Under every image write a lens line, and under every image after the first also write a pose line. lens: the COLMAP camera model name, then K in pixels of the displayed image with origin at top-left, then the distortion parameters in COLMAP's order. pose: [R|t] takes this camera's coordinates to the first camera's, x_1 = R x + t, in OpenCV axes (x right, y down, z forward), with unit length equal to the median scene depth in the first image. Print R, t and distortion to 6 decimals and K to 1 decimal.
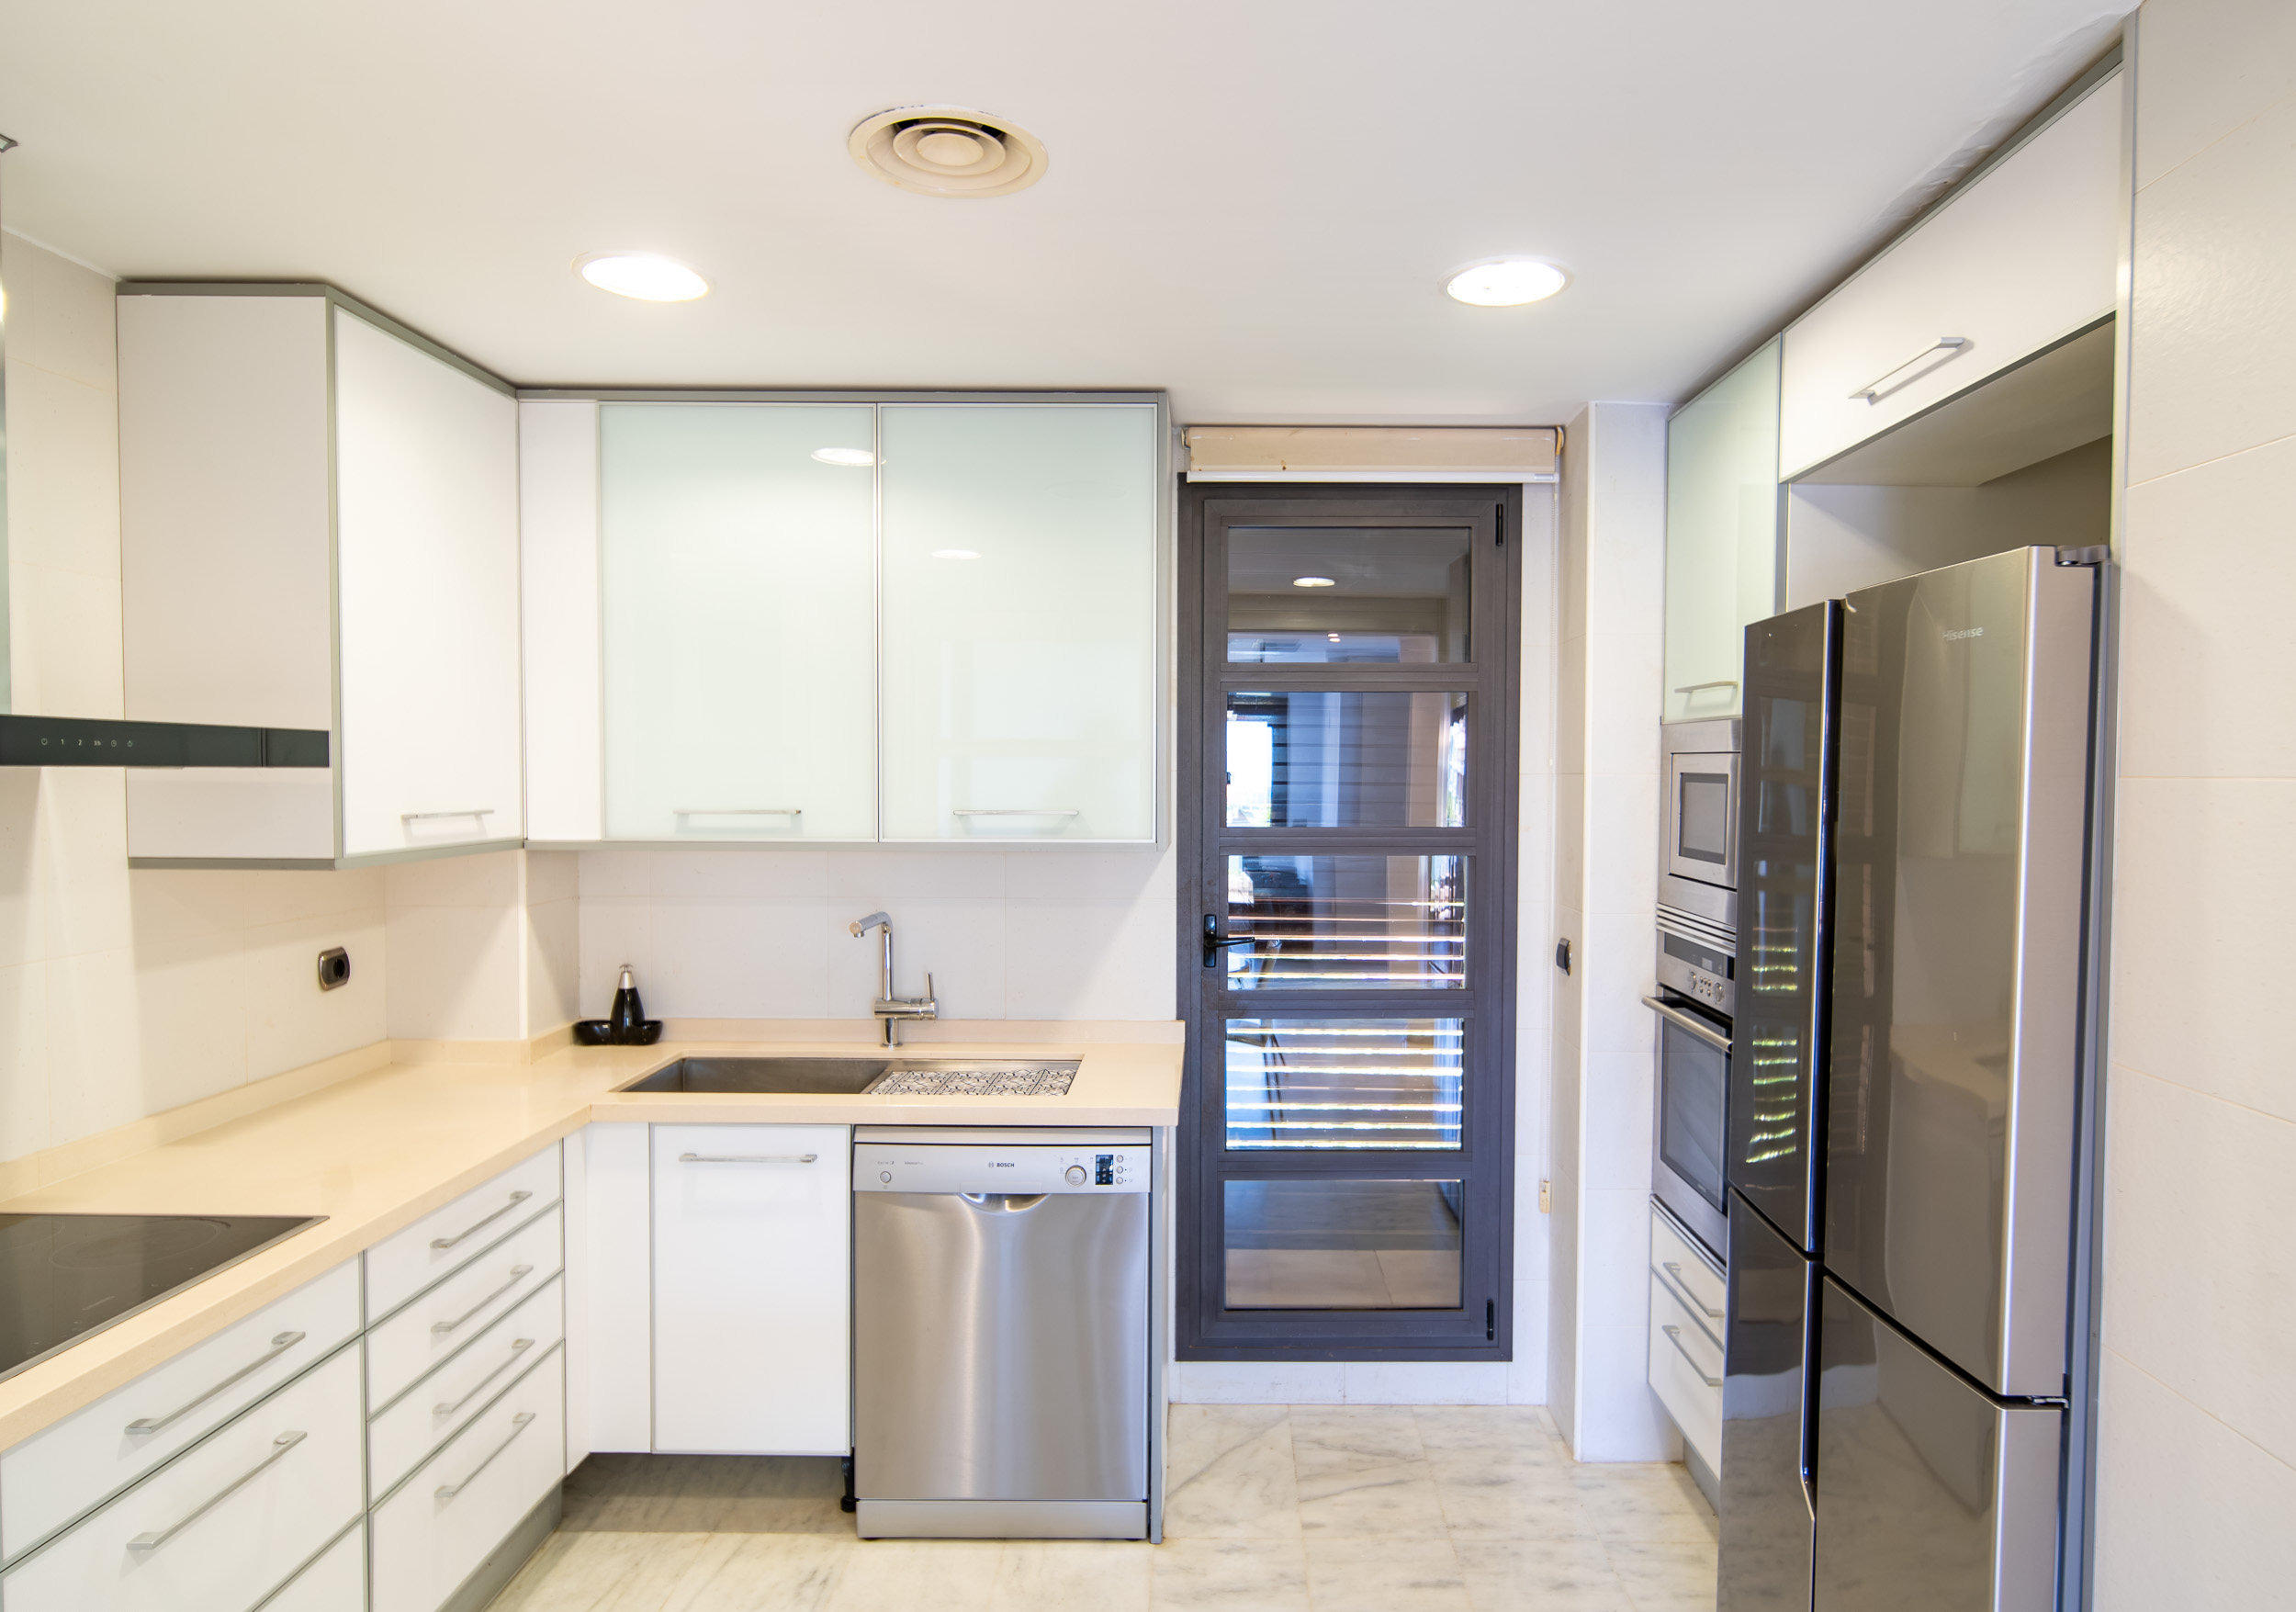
lens RADIAL K [[1312.6, 0, 1152.8], [0, 1312.6, 811.8], [0, 0, 1]] dist [-0.004306, 0.002534]
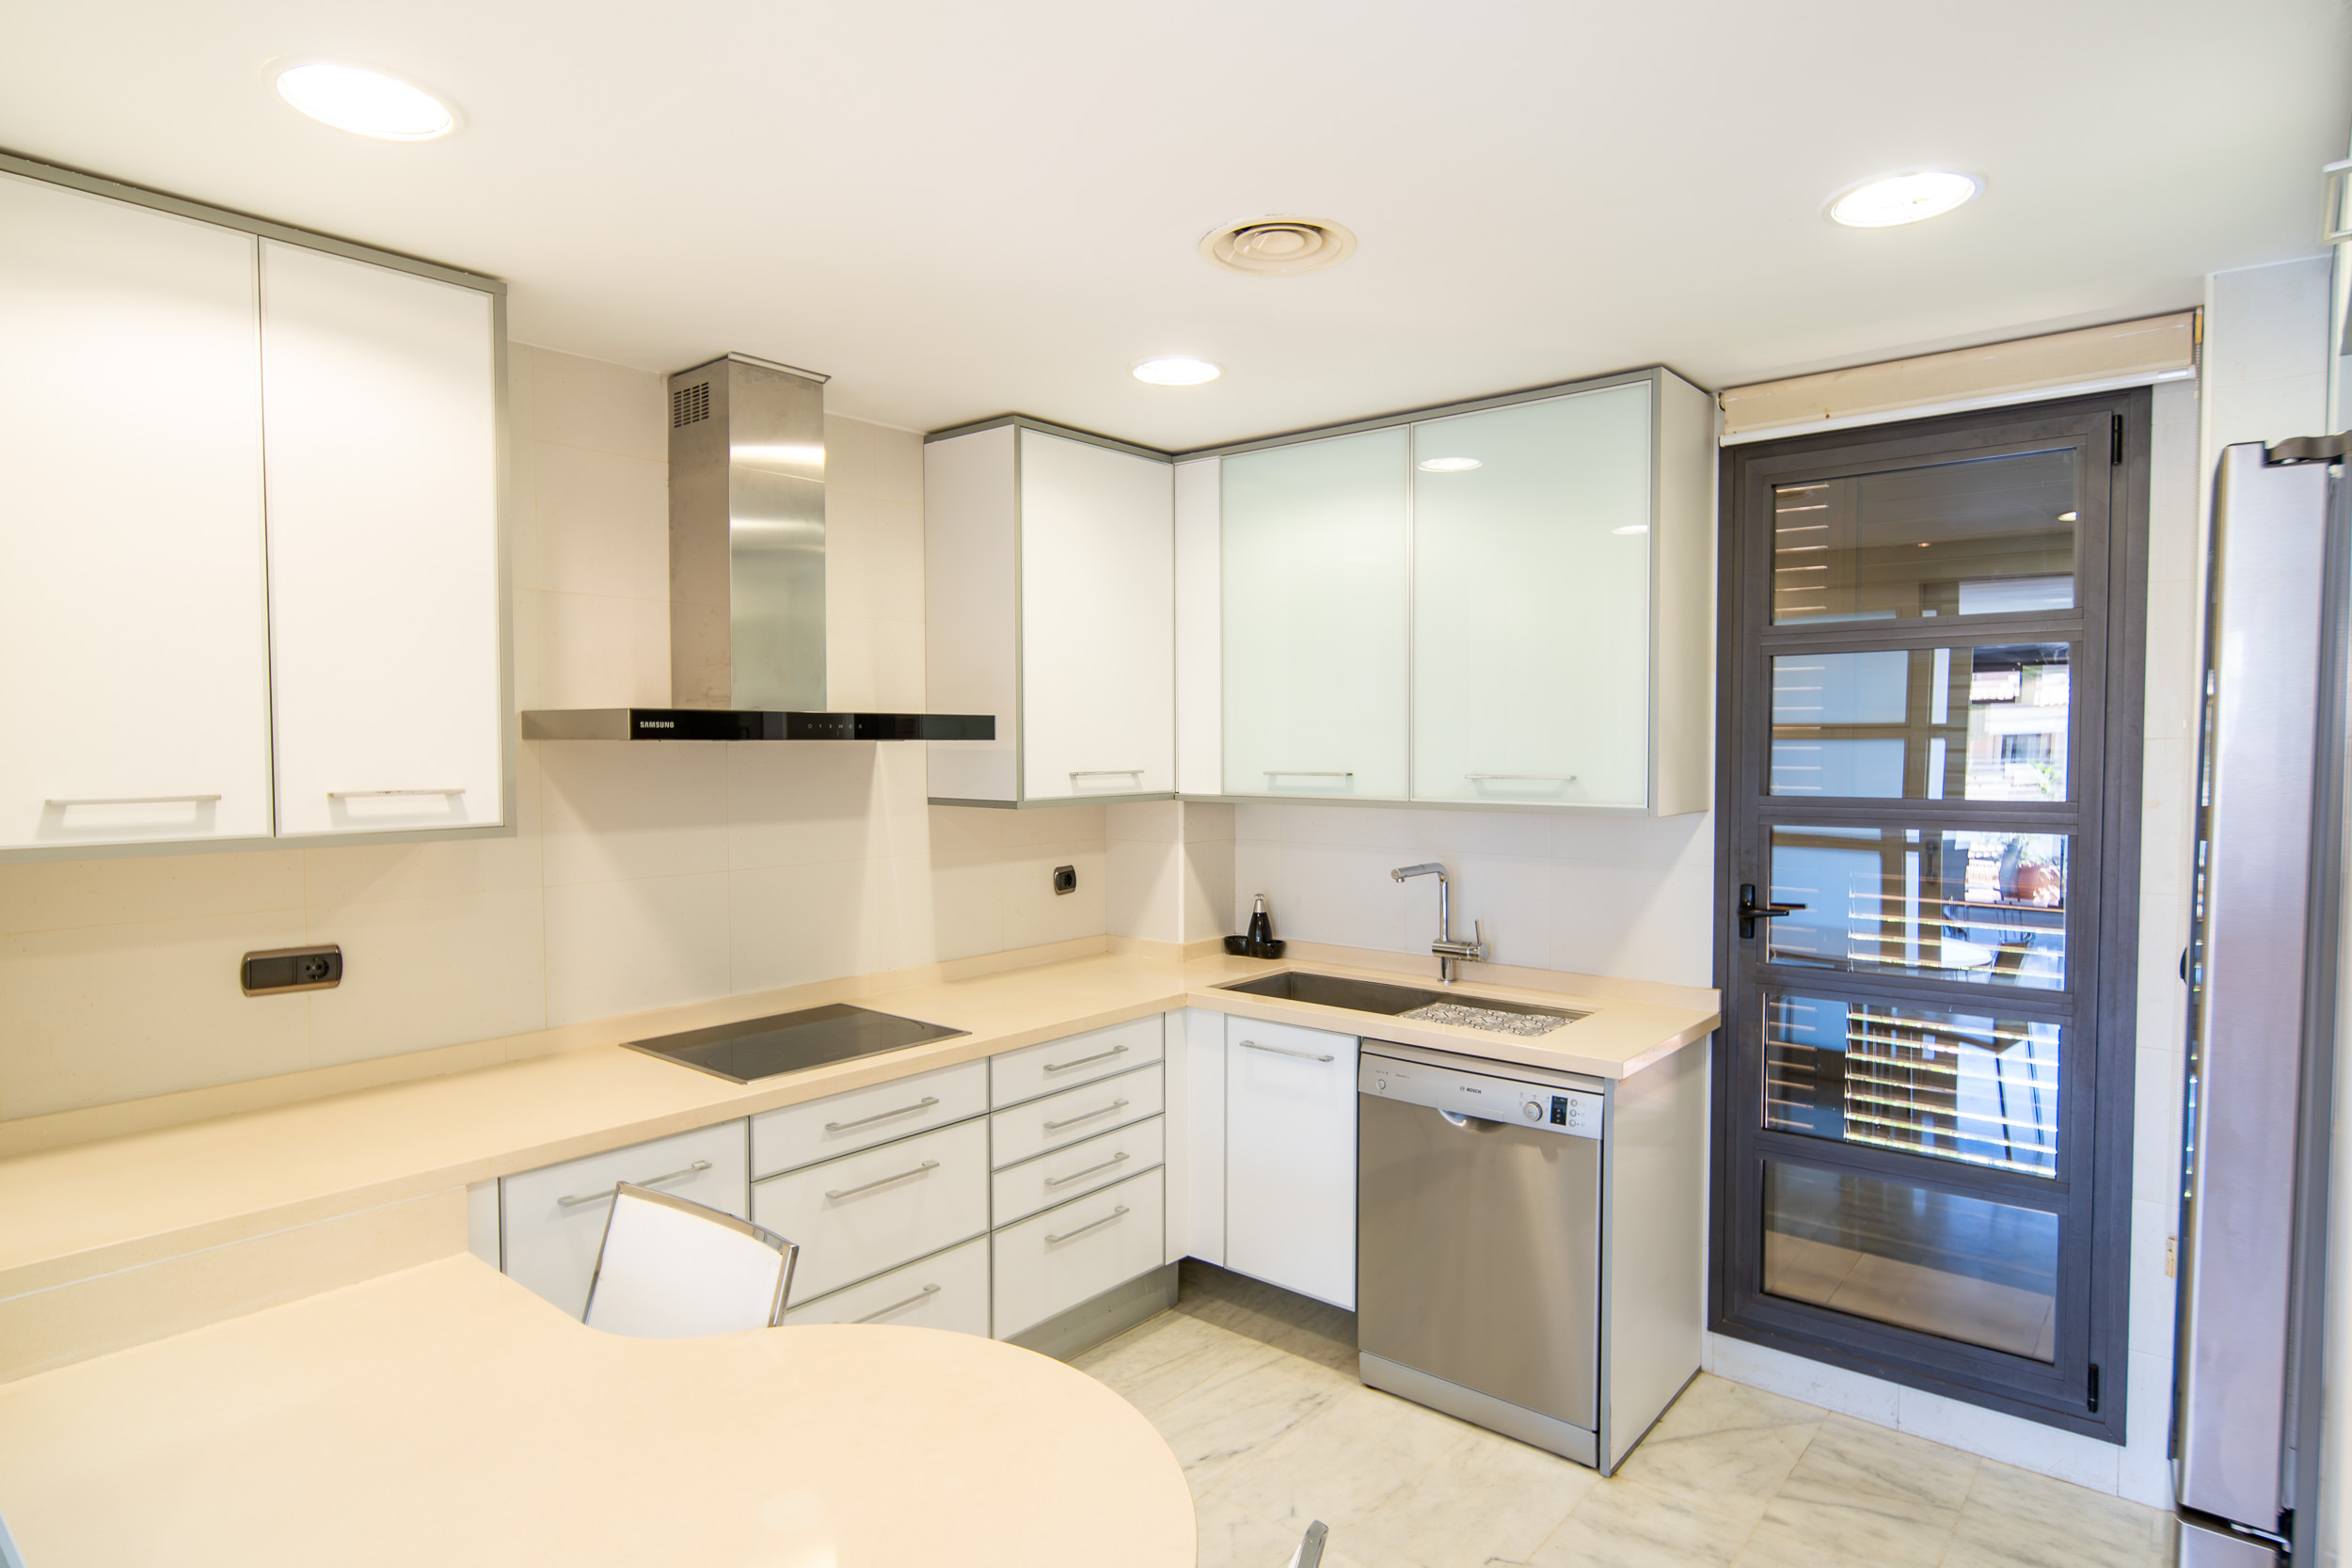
lens RADIAL K [[1255.3, 0, 1179.3], [0, 1255.3, 789.2], [0, 0, 1]] dist [0.000008, 0.000124]
pose [[0.778087, 0.017754, -0.627906, 0.330681], [-0.013931, 0.999842, 0.011007, 0.003044], [0.628002, 0.000182, 0.778211, 0.006352]]
